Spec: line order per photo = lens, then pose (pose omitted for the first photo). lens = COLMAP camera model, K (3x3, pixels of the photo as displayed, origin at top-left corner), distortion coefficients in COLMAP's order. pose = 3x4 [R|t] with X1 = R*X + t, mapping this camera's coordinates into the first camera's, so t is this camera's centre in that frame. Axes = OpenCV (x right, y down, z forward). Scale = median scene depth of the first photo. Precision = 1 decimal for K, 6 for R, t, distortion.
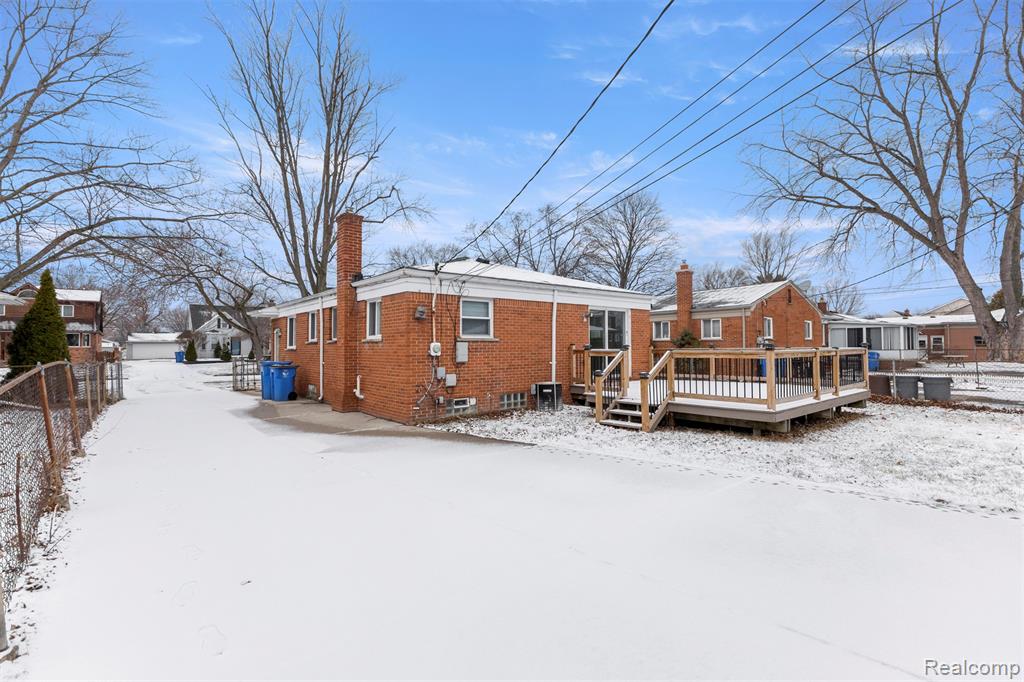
lens RADIAL K [[463.7, 0, 512.0], [0, 463.7, 341.0], [0, 0, 1]] dist [0.000317, -0.000012]
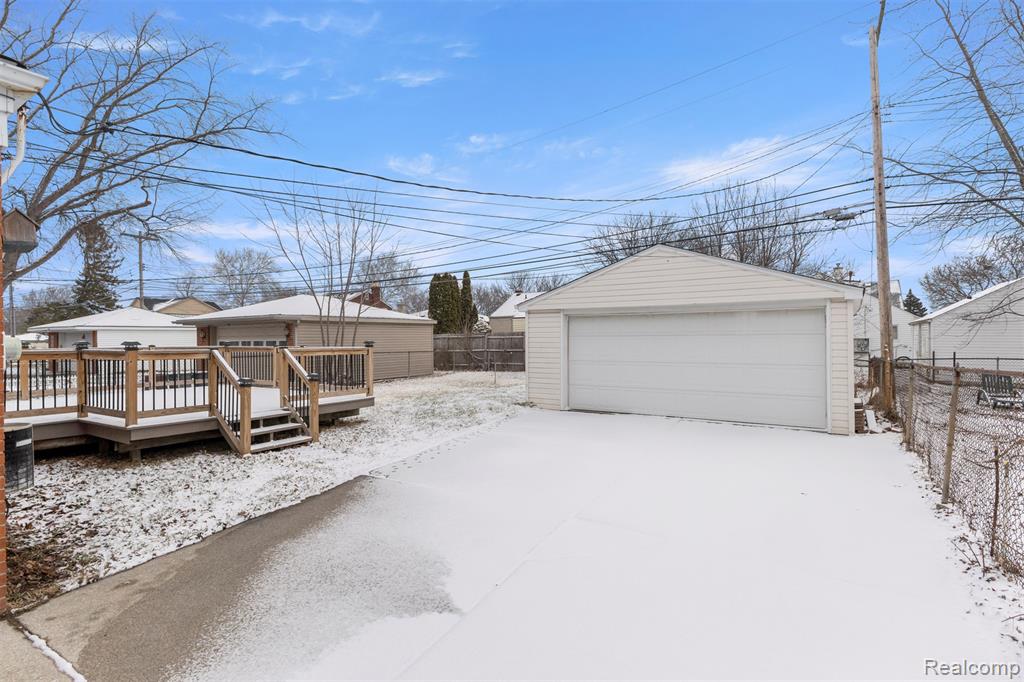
lens RADIAL K [[499.1, 0, 512.0], [0, 499.1, 341.0], [0, 0, 1]] dist [0.000734, 0.000088]
pose [[-0.289098, 0.008259, 0.957264, -0.482133], [-0.002859, 0.999951, -0.009491, 0.010962], [-0.957295, -0.005480, -0.289060, 0.630497]]
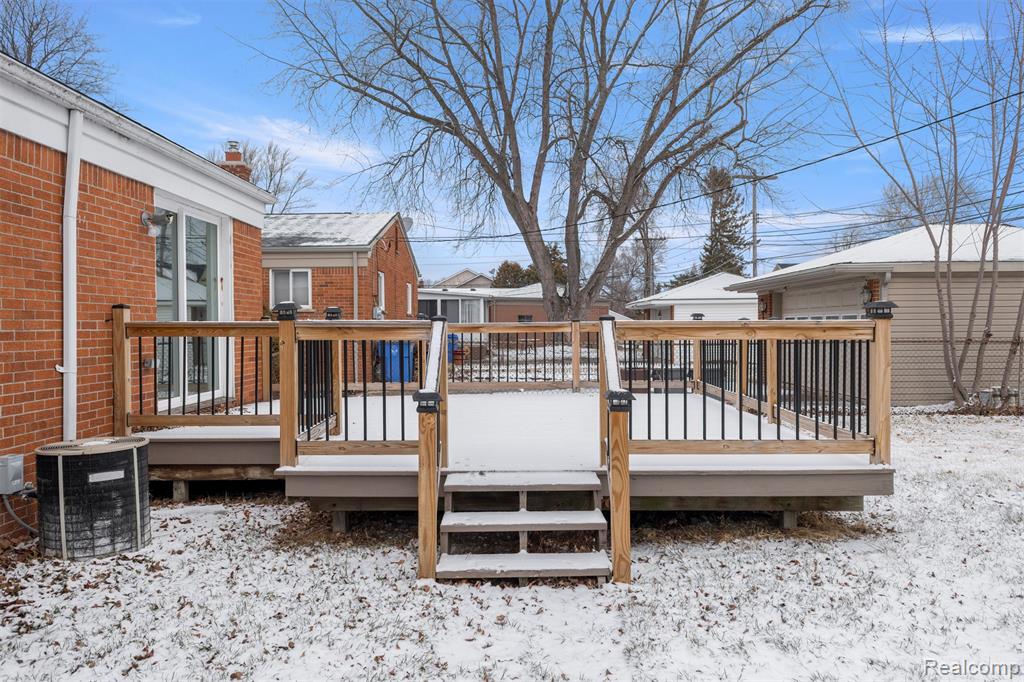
lens RADIAL K [[767.1, 0, 512.0], [0, 767.1, 341.0], [0, 0, 1]] dist [0.024276, -0.000718]
pose [[0.642159, -0.010044, 0.766506, -0.100639], [-0.010585, 0.999703, 0.021968, 0.017657], [-0.766499, -0.022220, 0.641861, 0.502282]]
